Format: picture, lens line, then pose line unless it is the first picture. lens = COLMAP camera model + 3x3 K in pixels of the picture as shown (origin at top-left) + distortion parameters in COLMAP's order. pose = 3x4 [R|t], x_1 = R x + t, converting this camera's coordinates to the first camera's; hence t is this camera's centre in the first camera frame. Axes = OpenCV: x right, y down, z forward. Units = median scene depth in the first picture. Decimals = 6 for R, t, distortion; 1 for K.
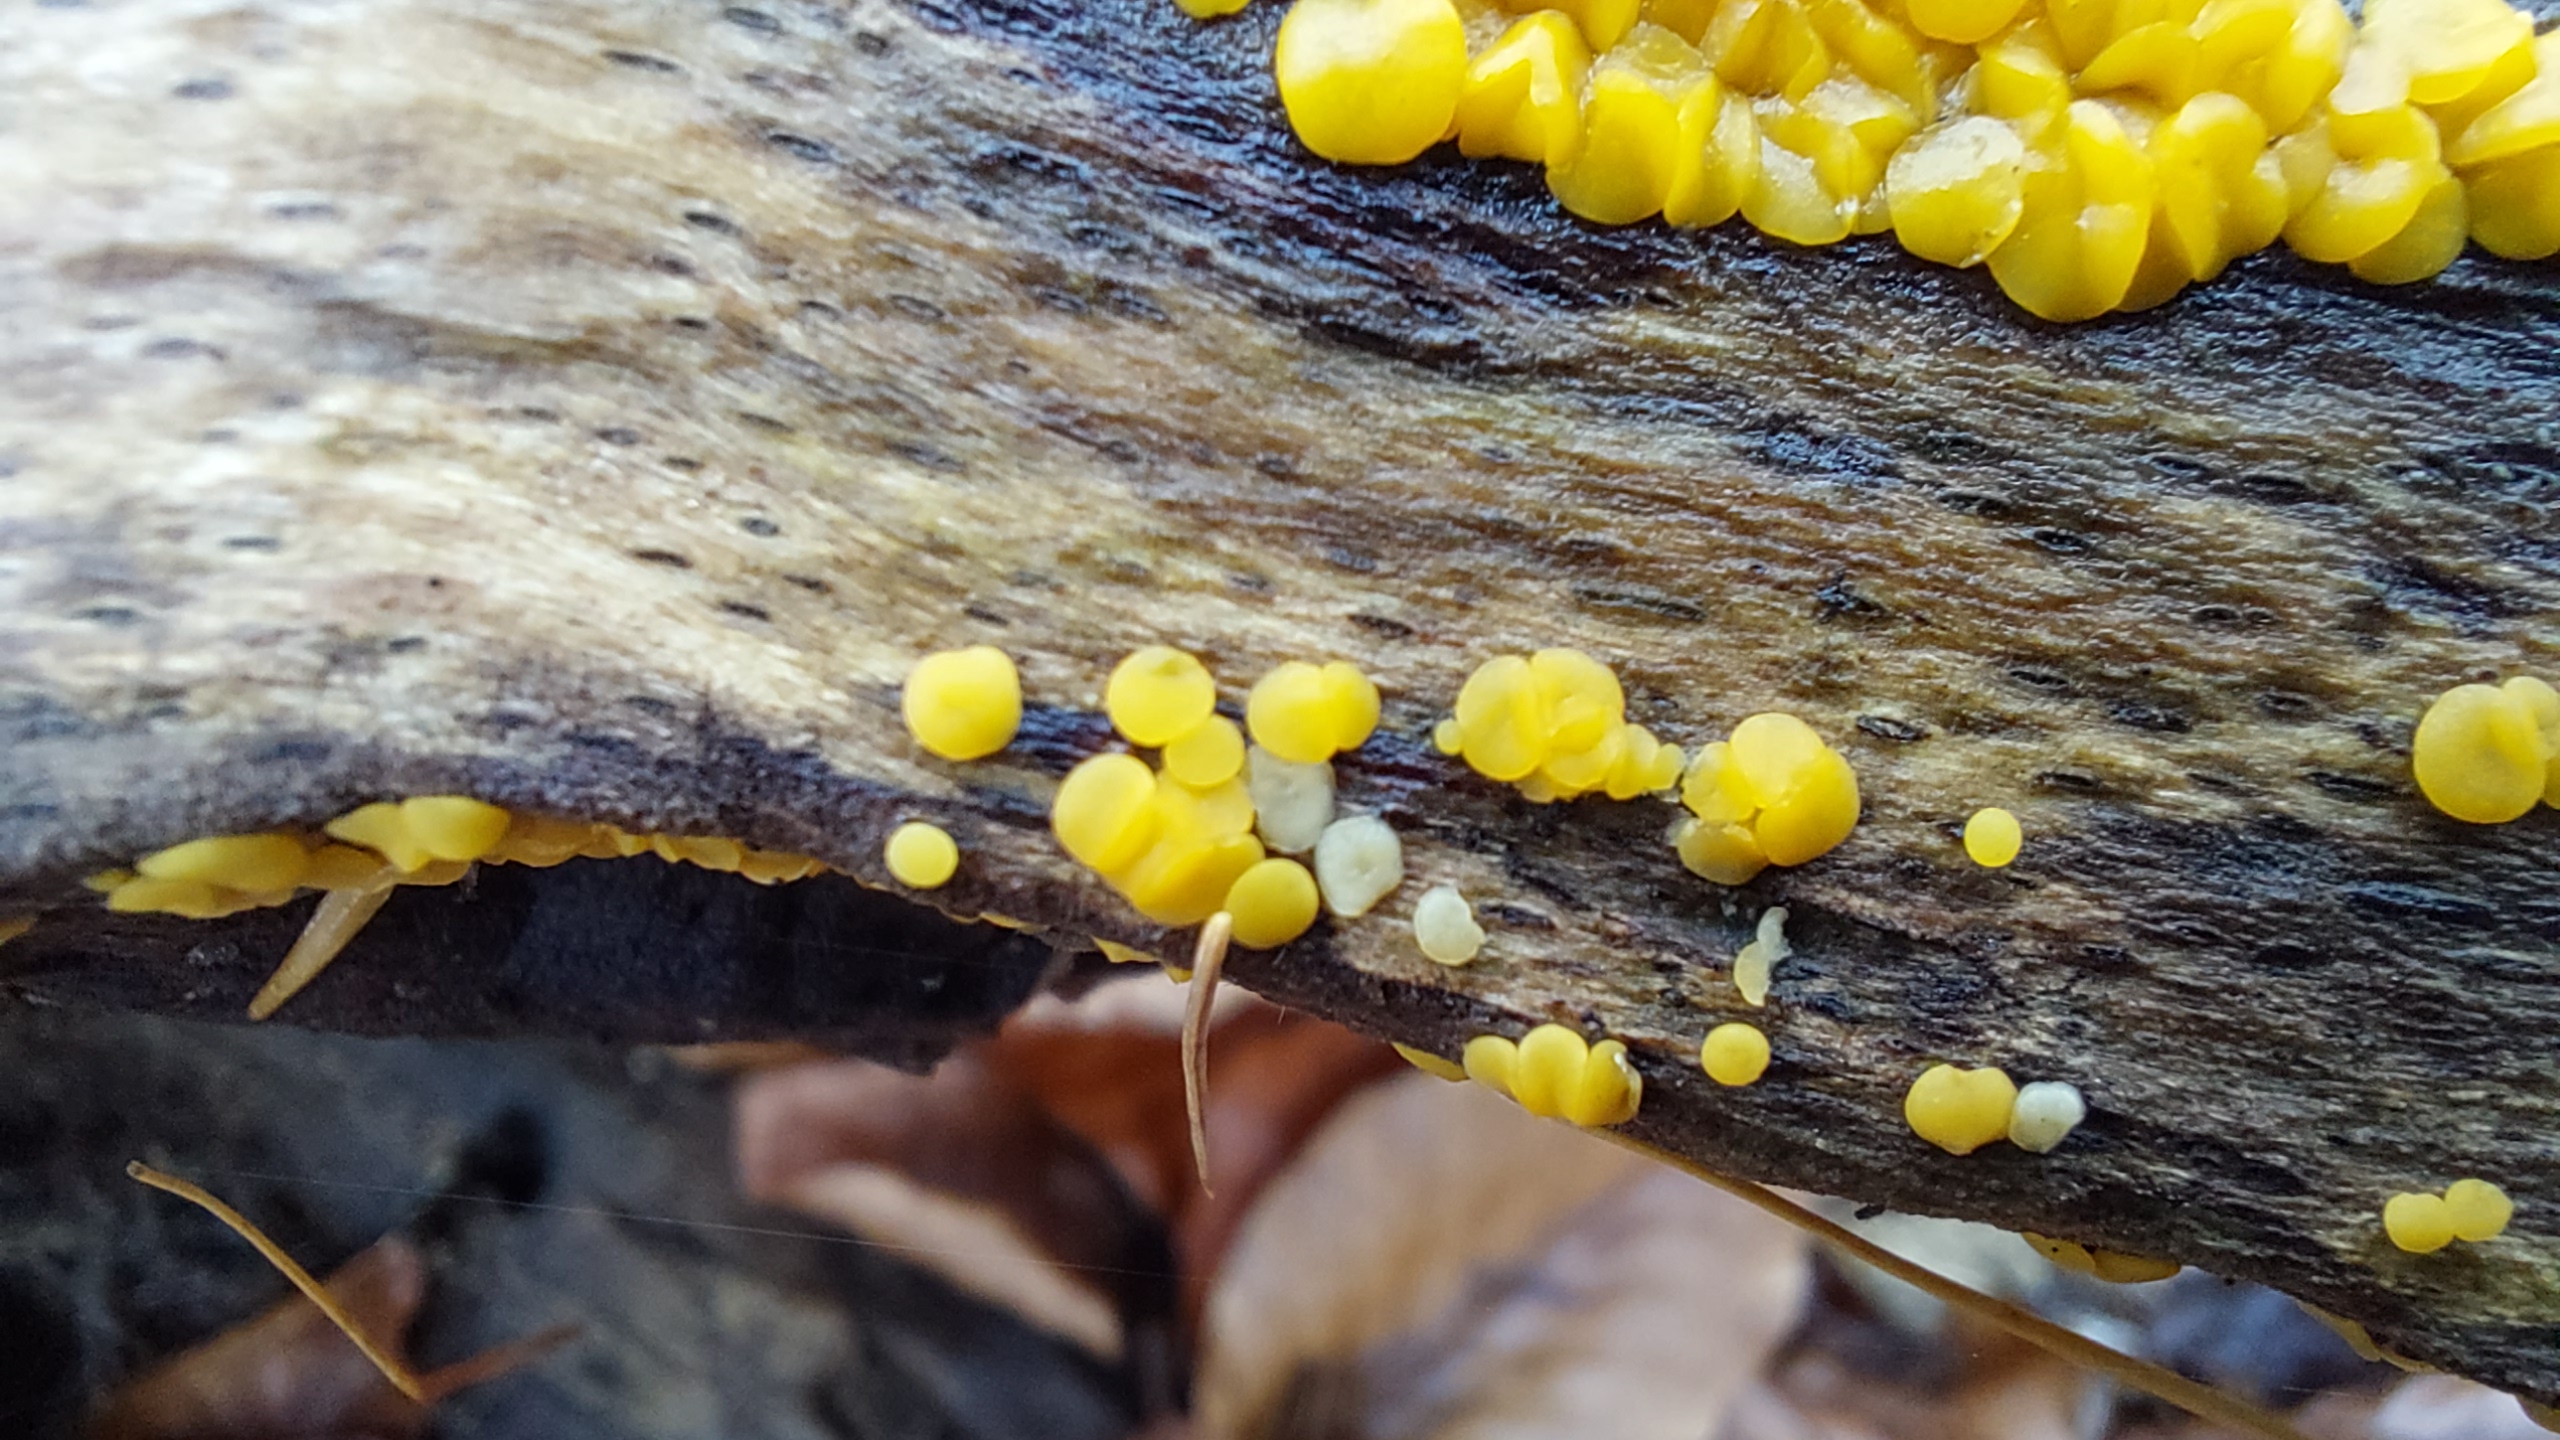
lens RADIAL K [[1907.6, 0, 1271.3], [0, 1907.6, 714.2], [0, 0, 1]] dist [0.011522, 0.014476]
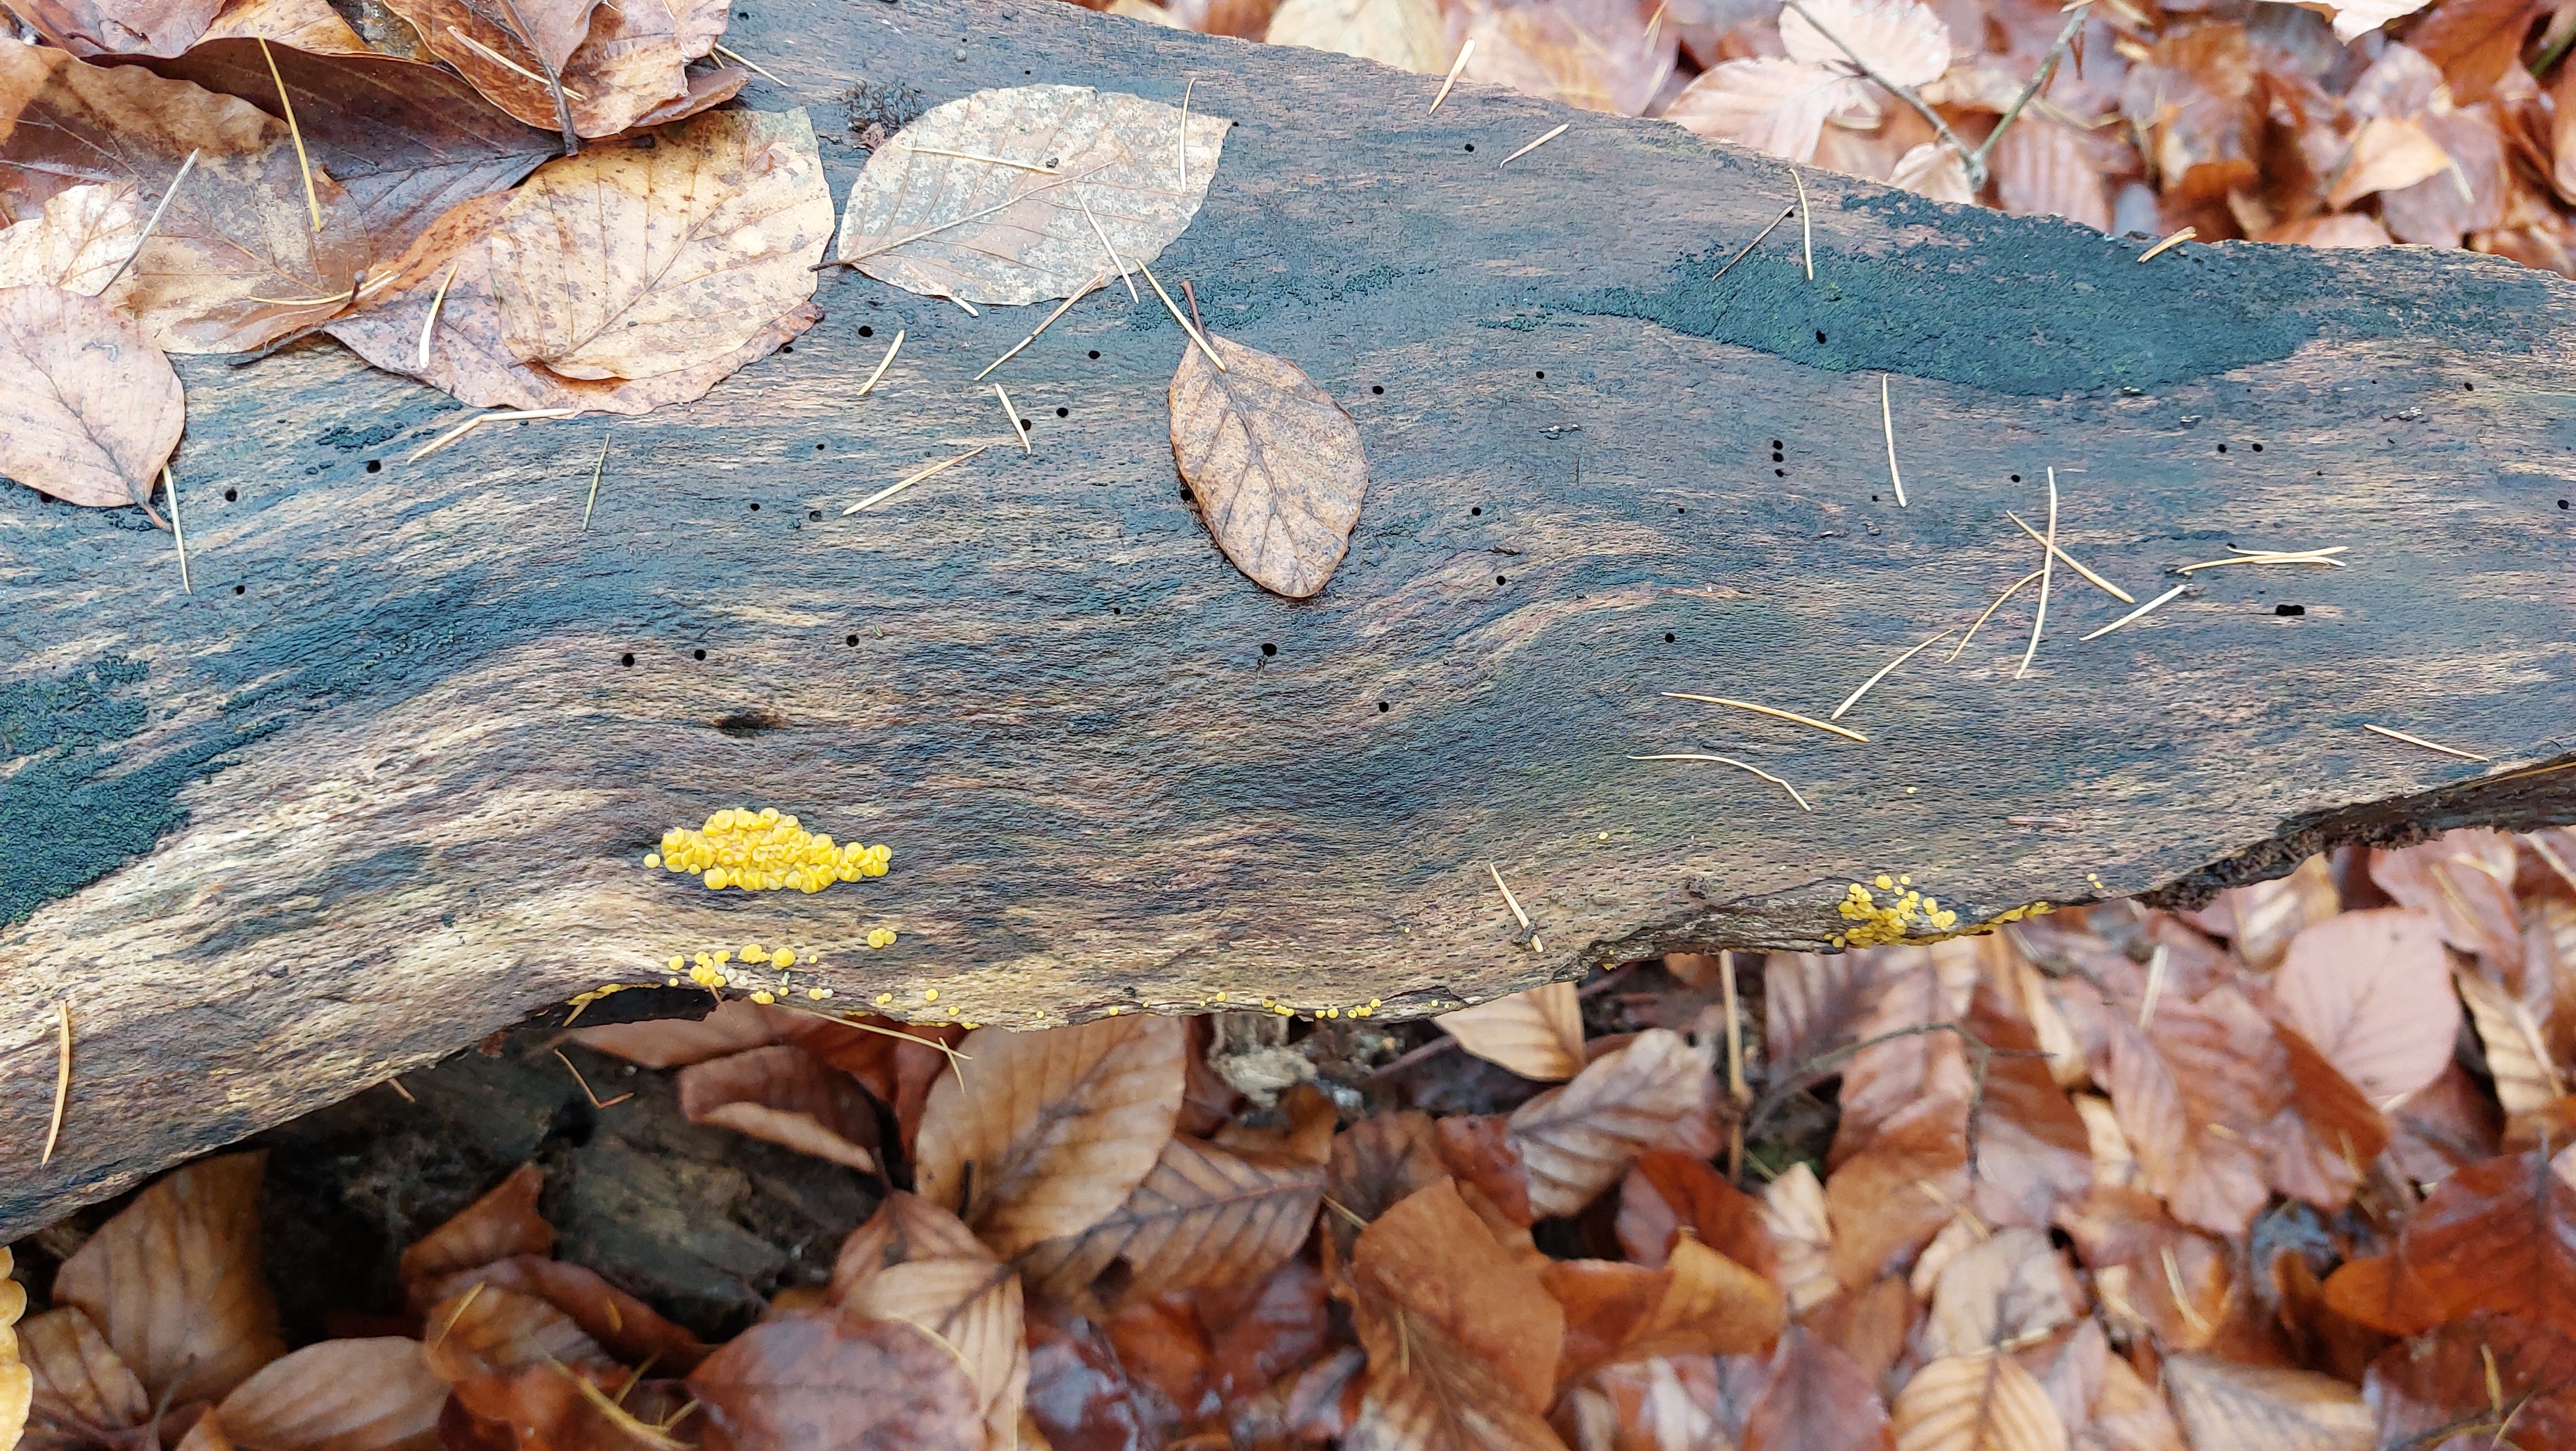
lens RADIAL K [[1764.3, 0, 1280.2], [0, 1764.3, 716.8], [0, 0, 1]] dist [0.080645, -0.002855]
pose [[0.988486, -0.137003, 0.064238, 1.983685], [0.137536, 0.990489, -0.003923, -0.642327], [-0.063089, 0.012713, 0.997927, -6.571583]]
